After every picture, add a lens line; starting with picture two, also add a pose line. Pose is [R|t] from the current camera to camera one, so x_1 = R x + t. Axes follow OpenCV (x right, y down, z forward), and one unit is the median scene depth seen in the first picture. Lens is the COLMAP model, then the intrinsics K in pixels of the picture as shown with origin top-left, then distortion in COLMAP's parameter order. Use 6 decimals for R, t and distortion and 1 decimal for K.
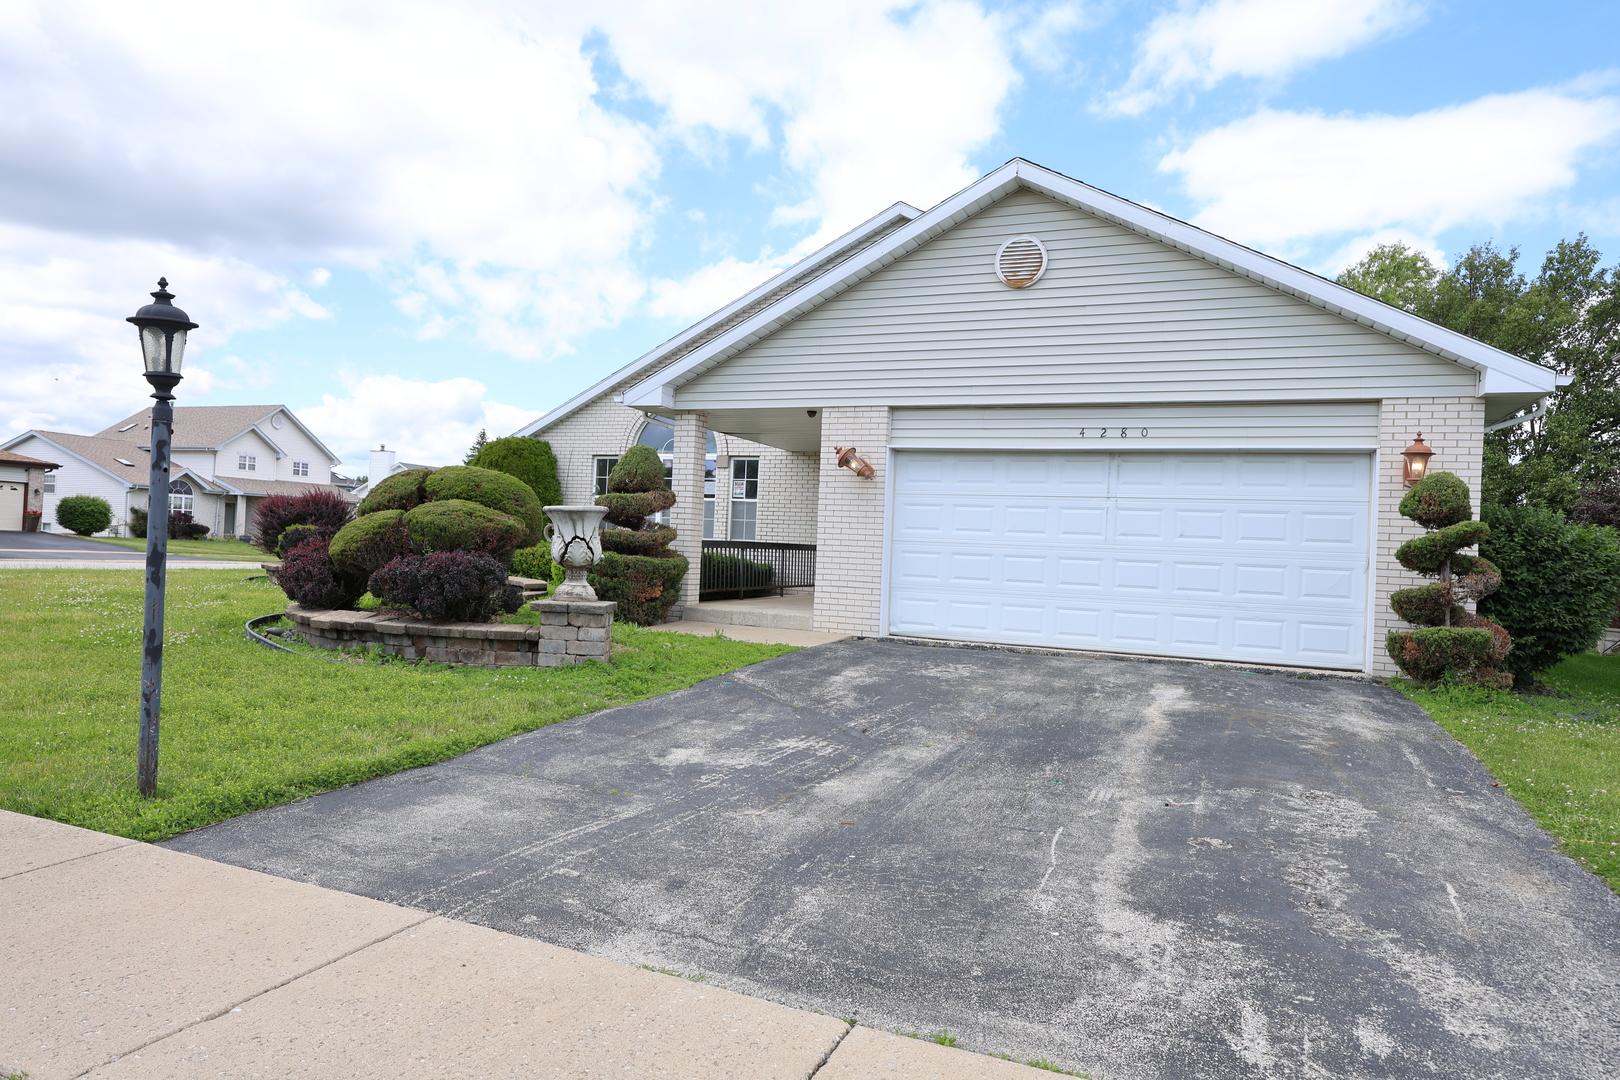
lens RADIAL K [[1060.1, 0, 808.6], [0, 1060.1, 549.8], [0, 0, 1]] dist [0.022388, -0.002260]
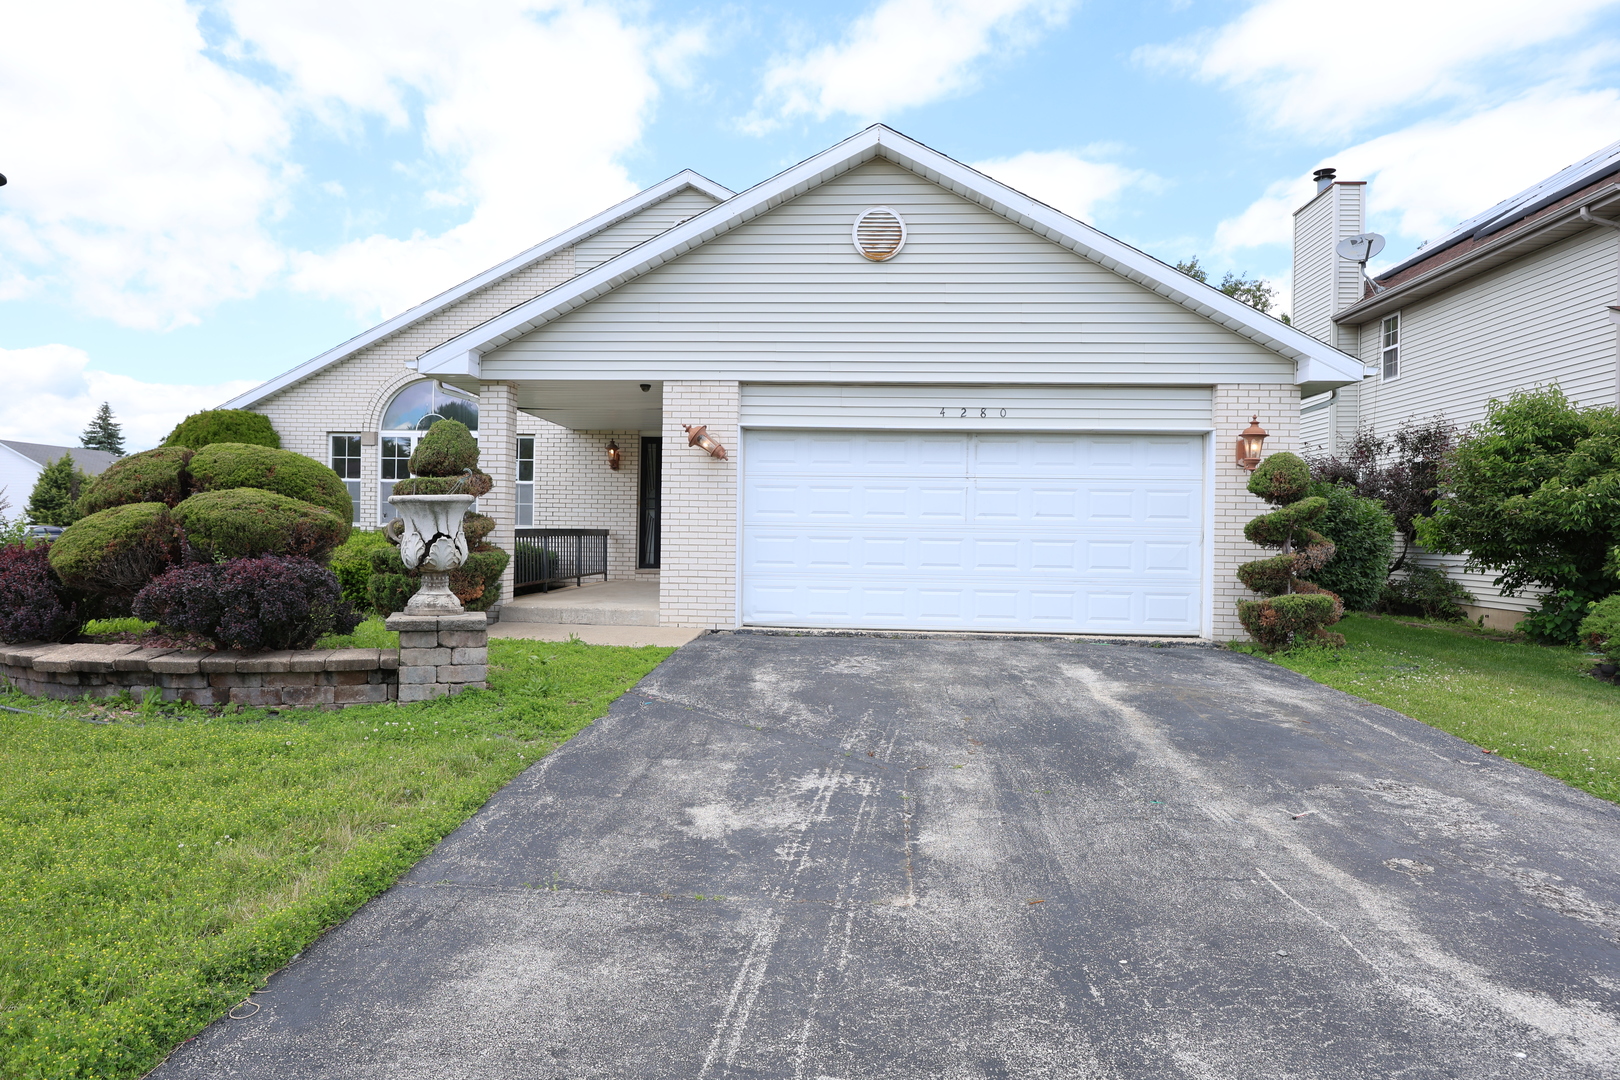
lens RADIAL K [[977.6, 0, 811.2], [0, 977.6, 540.4], [0, 0, 1]] dist [0.006871, 0.003112]
pose [[0.941522, -0.029642, 0.335646, -0.191557], [0.024419, 0.999506, 0.019771, -0.013648], [-0.336066, -0.010418, 0.941781, 0.208673]]
